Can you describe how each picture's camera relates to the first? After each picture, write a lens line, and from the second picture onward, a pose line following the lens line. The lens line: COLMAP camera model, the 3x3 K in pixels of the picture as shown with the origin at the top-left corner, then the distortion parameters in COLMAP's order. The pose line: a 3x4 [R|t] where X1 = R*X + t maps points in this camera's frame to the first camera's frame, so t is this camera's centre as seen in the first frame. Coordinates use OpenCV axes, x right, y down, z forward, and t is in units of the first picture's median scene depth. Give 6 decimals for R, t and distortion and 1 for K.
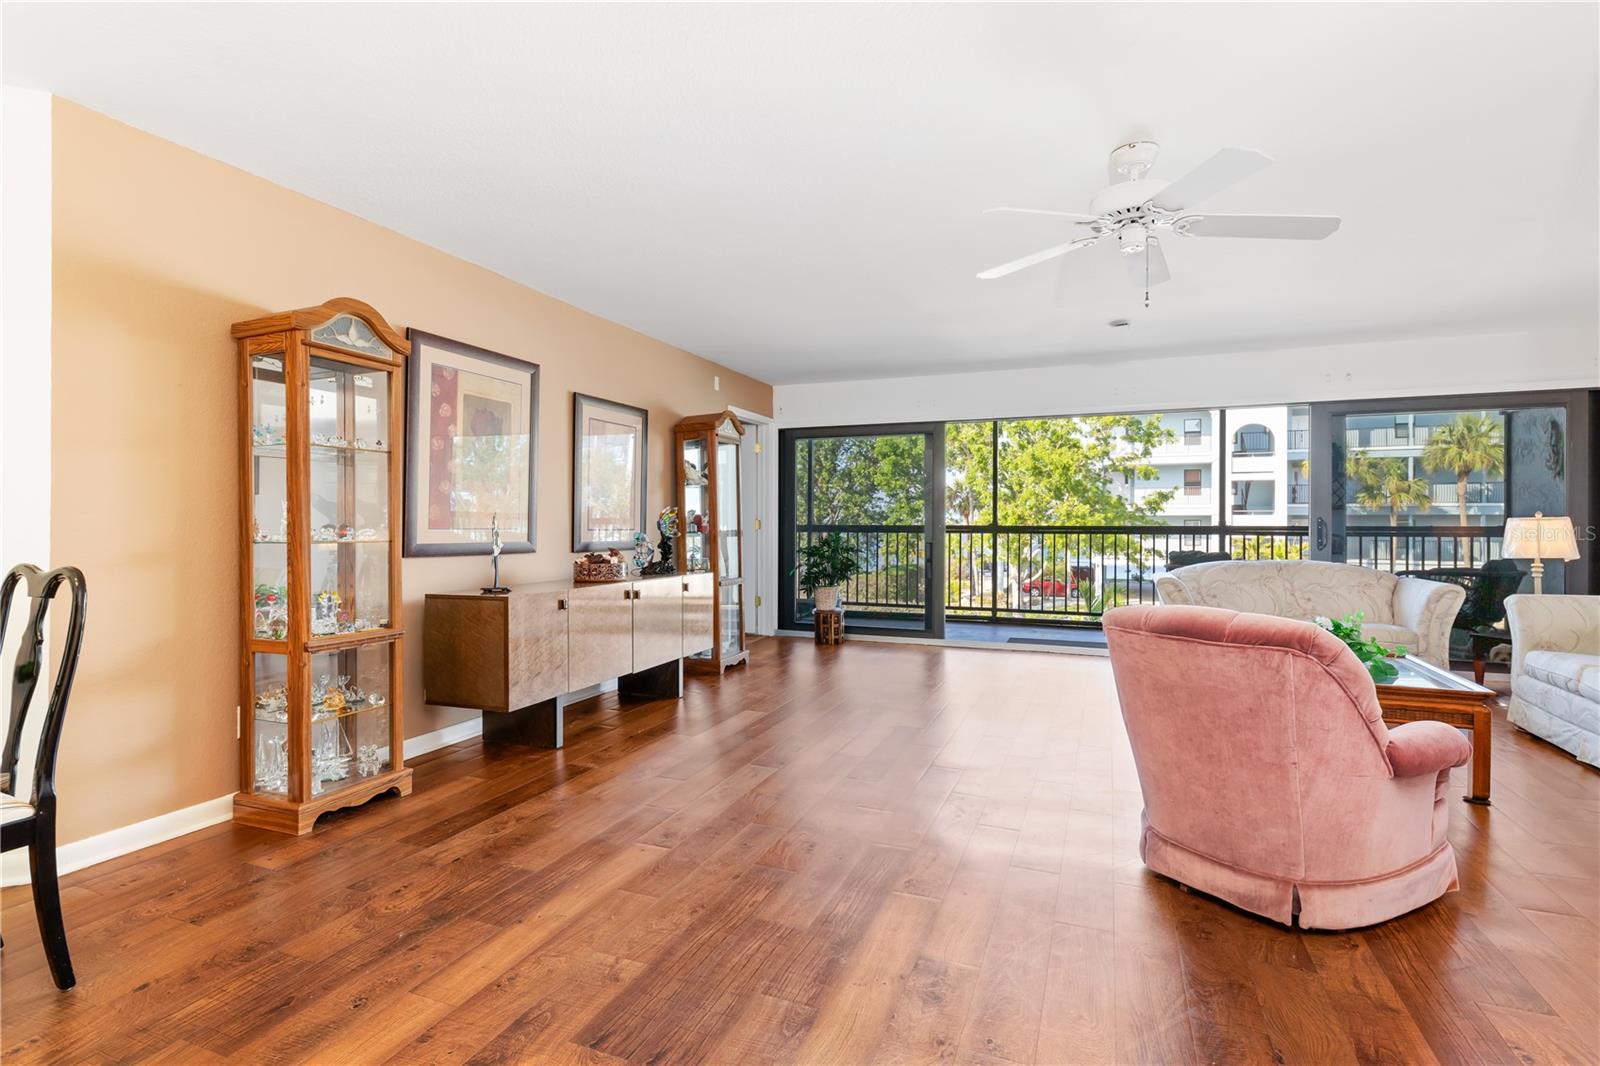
lens RADIAL K [[774.1, 0, 789.6], [0, 774.1, 524.9], [0, 0, 1]] dist [0.007949, -0.005552]
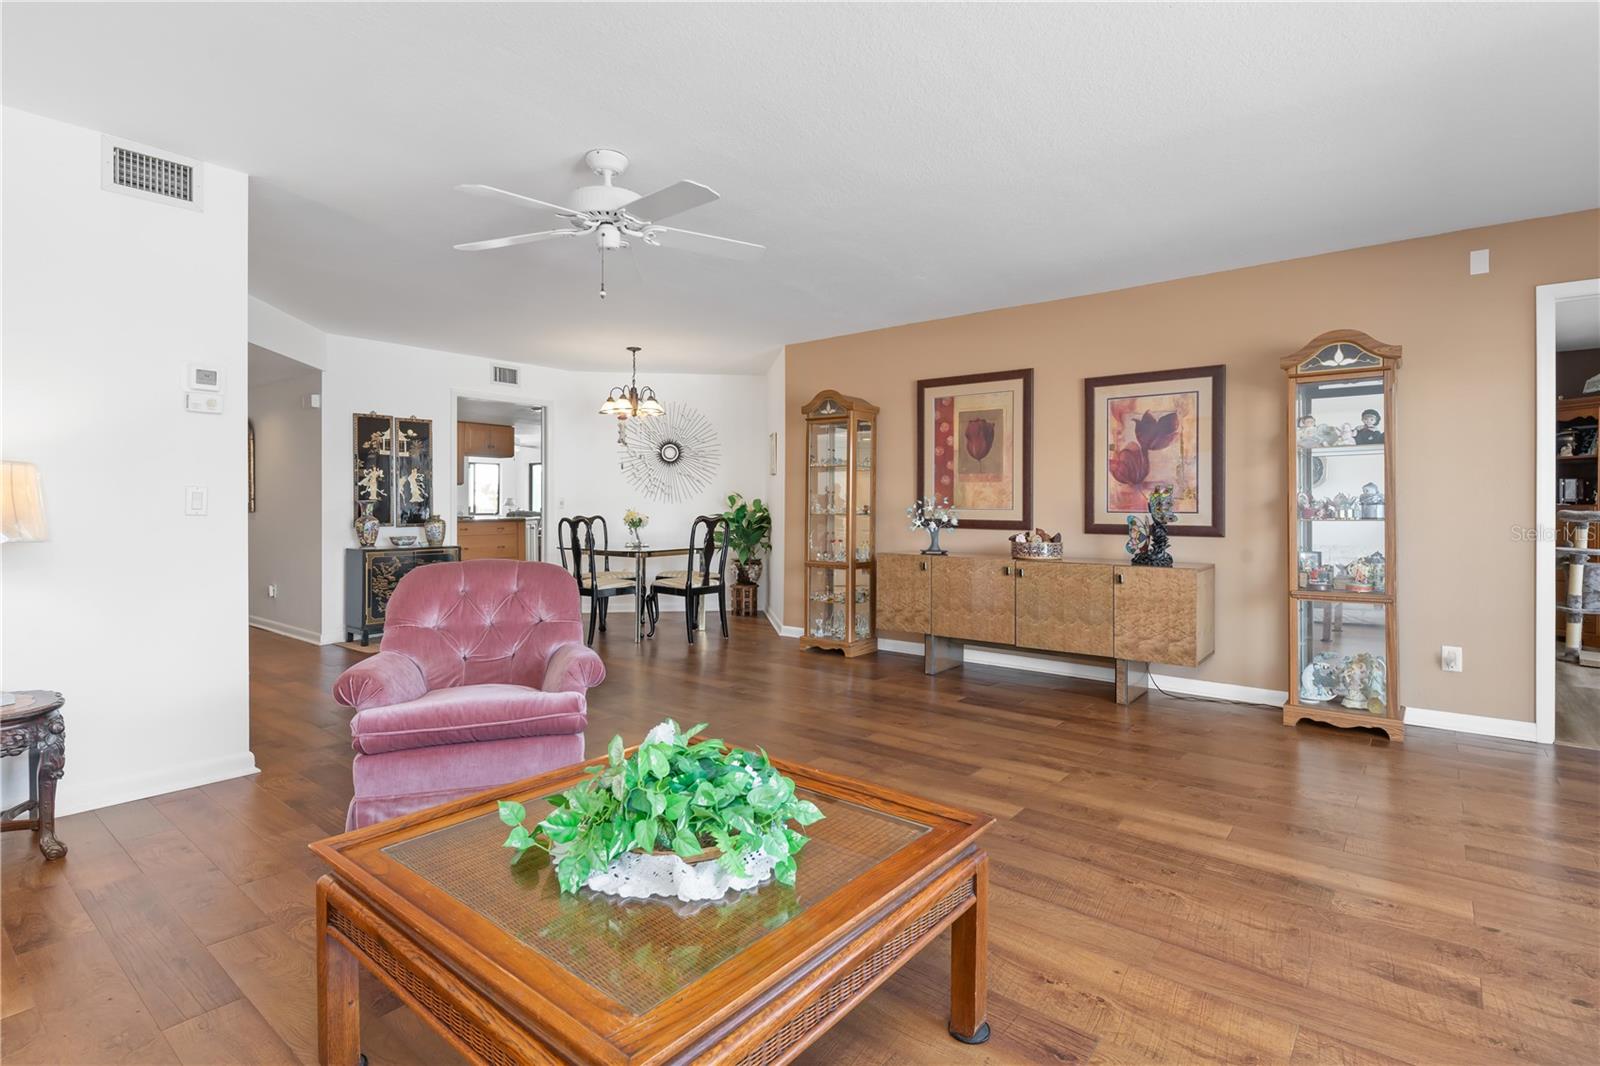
lens RADIAL K [[774.1, 0, 809.4], [0, 774.1, 509.5], [0, 0, 1]] dist [0.007949, -0.005552]
pose [[-0.286252, 0.004442, -0.958144, 0.552699], [-0.004928, 0.999969, 0.006108, -0.000329], [0.958142, 0.006470, -0.286221, 0.632289]]
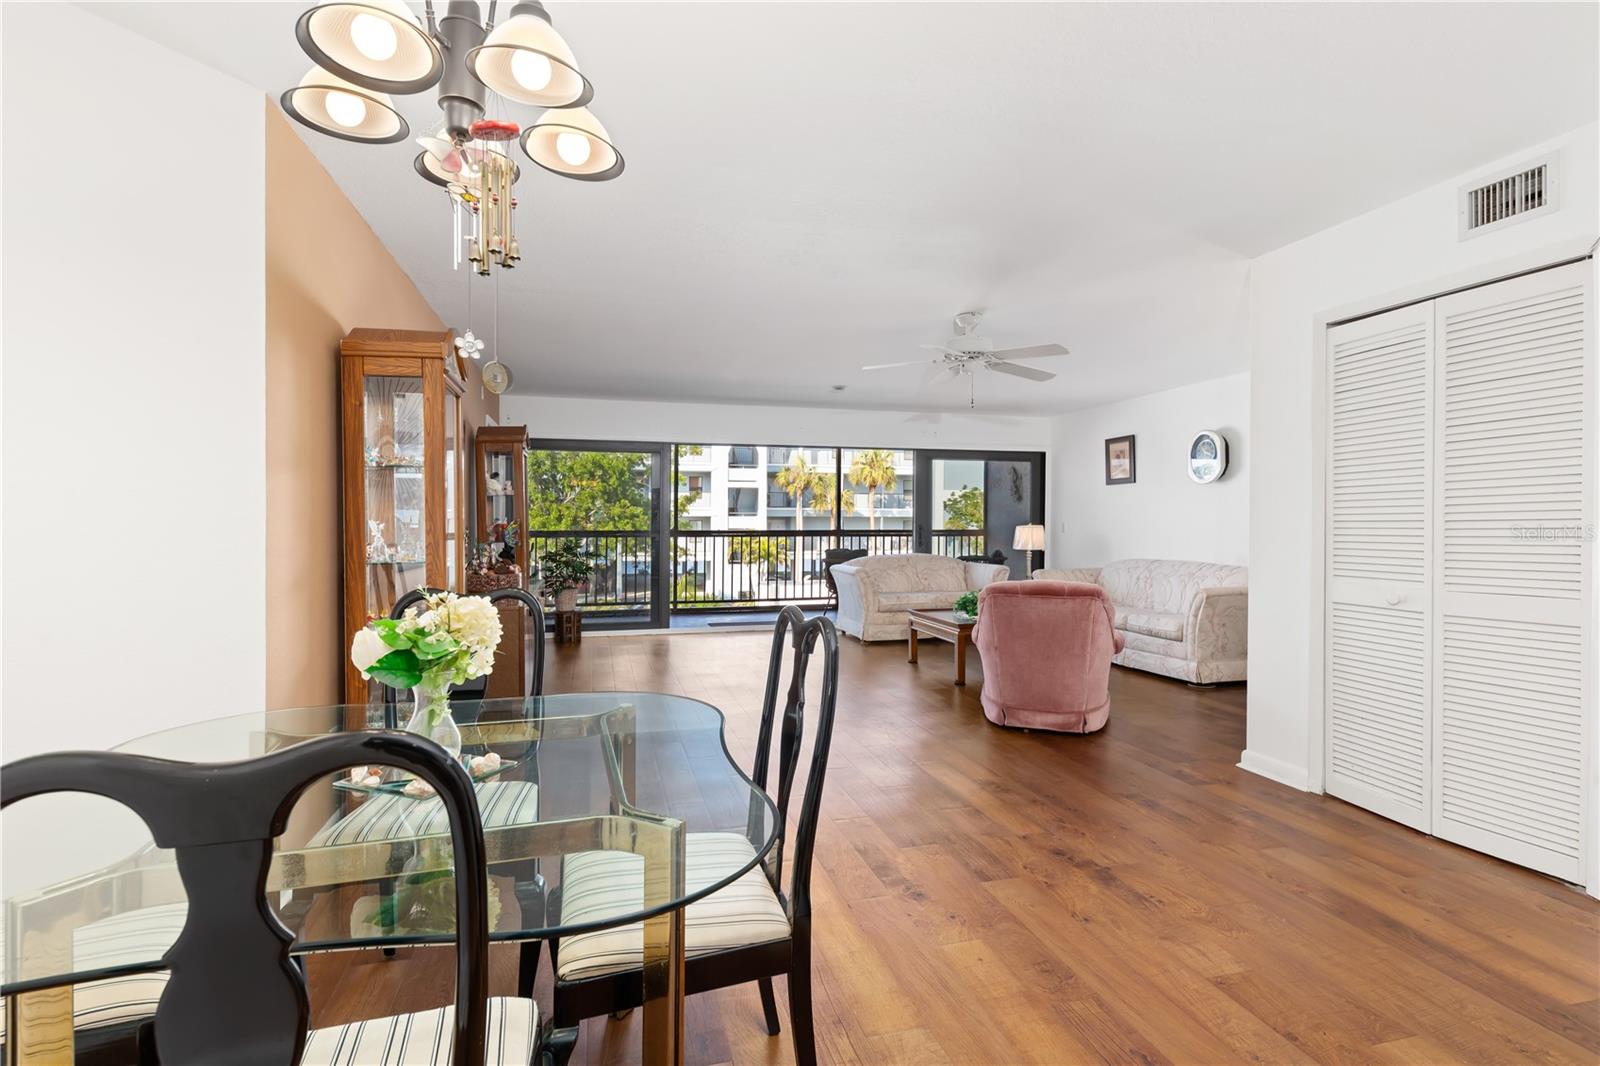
lens RADIAL K [[774.1, 0, 793.8], [0, 774.1, 531.3], [0, 0, 1]] dist [0.007949, -0.005552]
pose [[0.799103, -0.008565, 0.601133, -0.349115], [0.003033, 0.999943, 0.010215, -0.011120], [-0.601186, -0.006339, 0.799084, -0.050093]]
